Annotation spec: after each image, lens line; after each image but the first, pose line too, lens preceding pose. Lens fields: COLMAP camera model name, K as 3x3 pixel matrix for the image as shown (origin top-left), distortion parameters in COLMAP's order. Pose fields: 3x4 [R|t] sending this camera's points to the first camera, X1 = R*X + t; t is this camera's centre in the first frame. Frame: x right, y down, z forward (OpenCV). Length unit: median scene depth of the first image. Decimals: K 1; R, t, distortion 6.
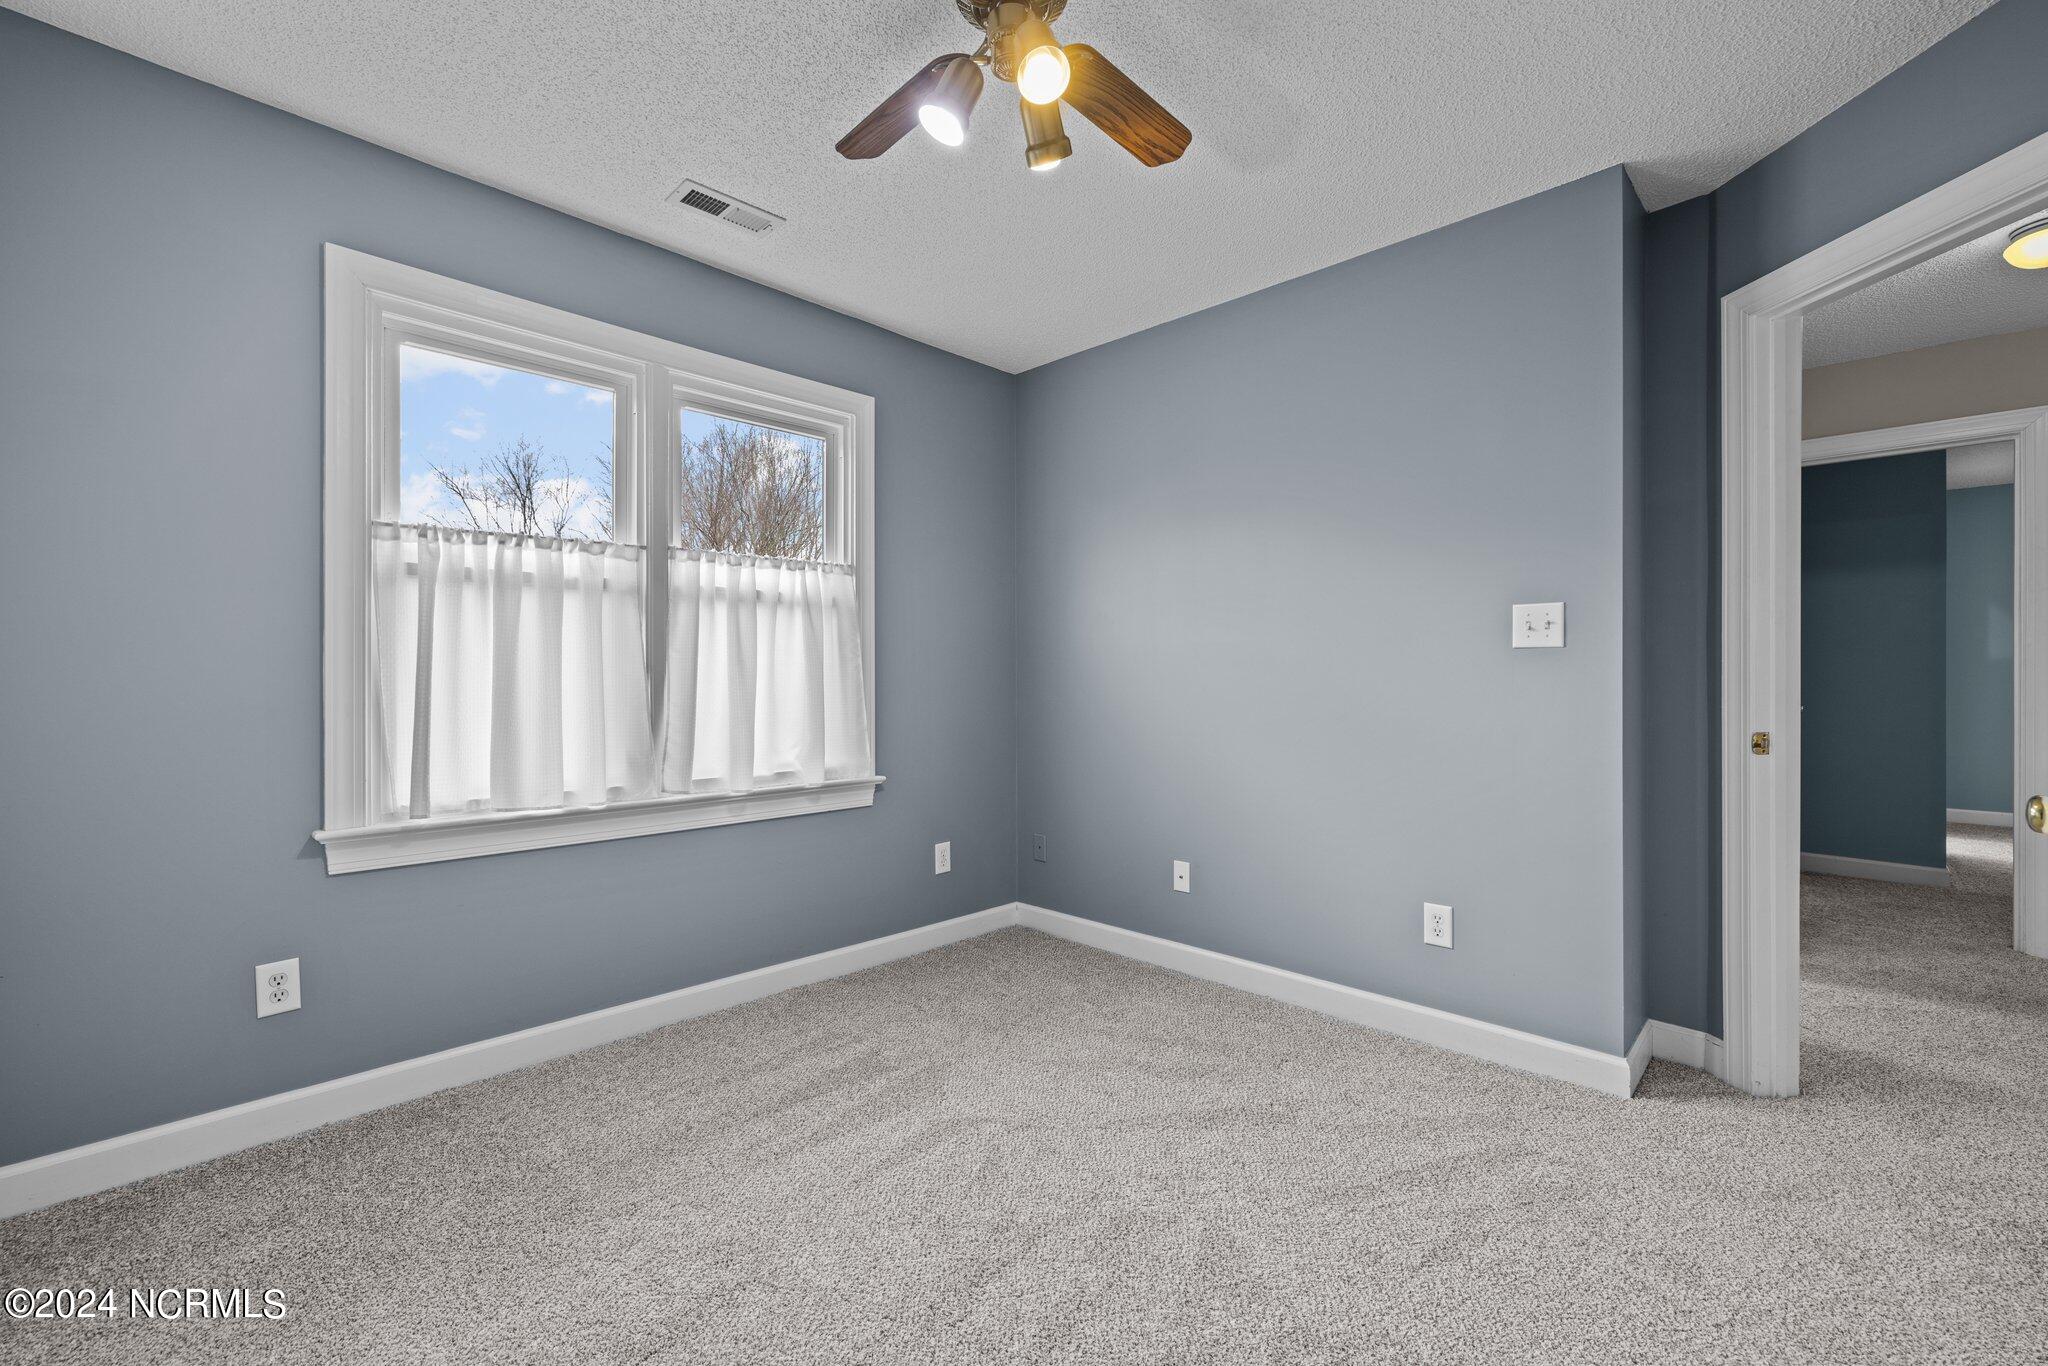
lens RADIAL K [[866.5, 0, 1017.2], [0, 866.5, 678.5], [0, 0, 1]] dist [0.002820, 0.000465]
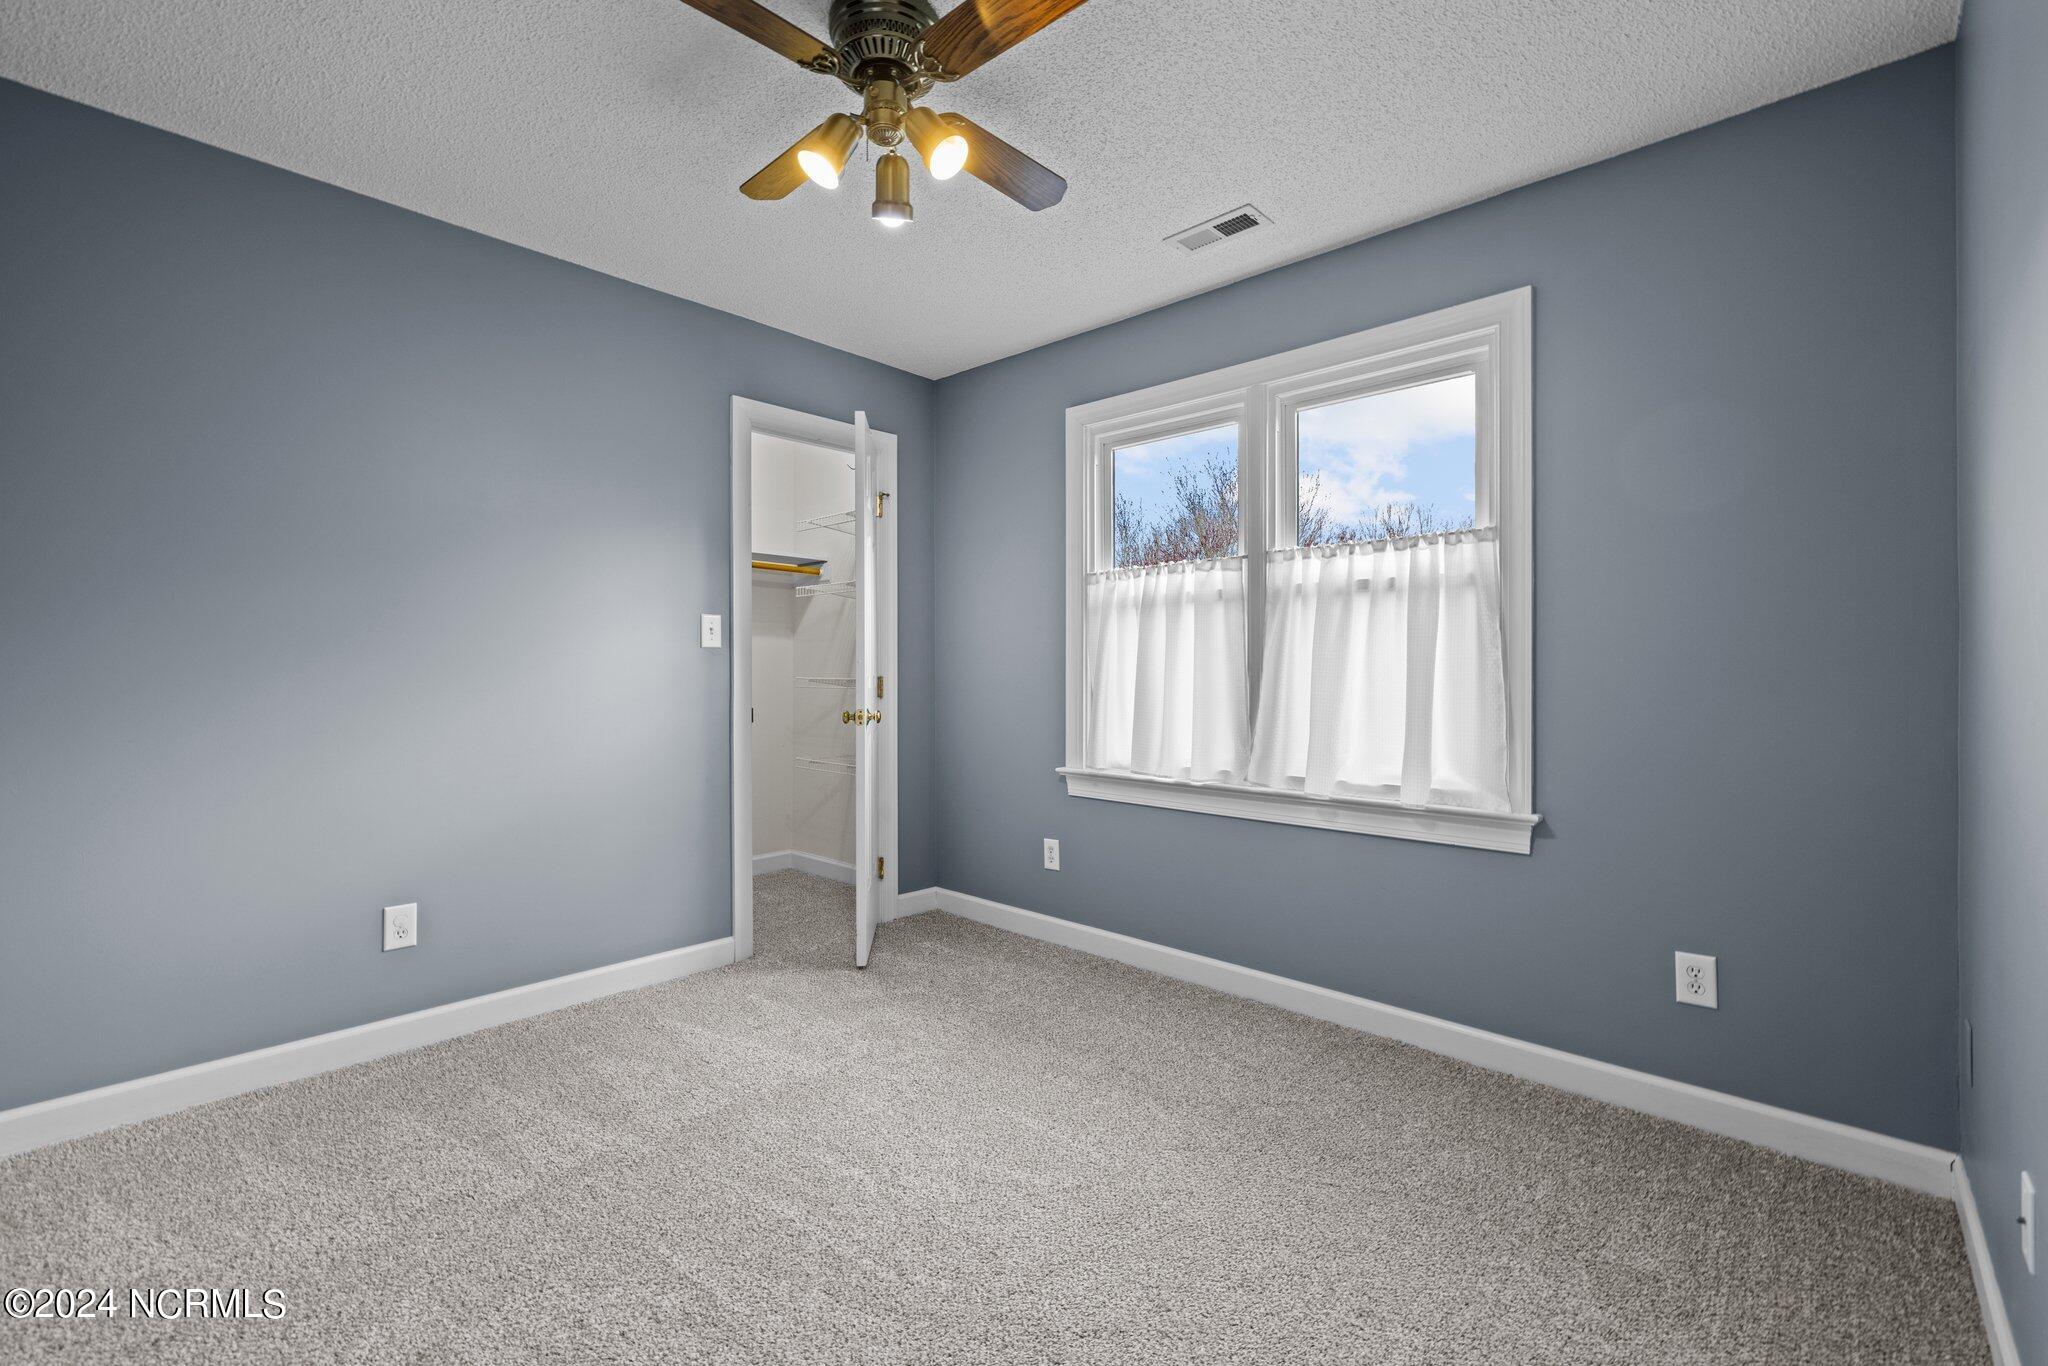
lens RADIAL K [[866.5, 0, 1017.3], [0, 866.5, 674.6], [0, 0, 1]] dist [0.002820, 0.000465]
pose [[0.023413, 0.001520, -0.999725, 0.647297], [-0.005116, 0.999986, 0.001401, -0.001689], [0.999713, 0.005082, 0.023420, 0.669538]]
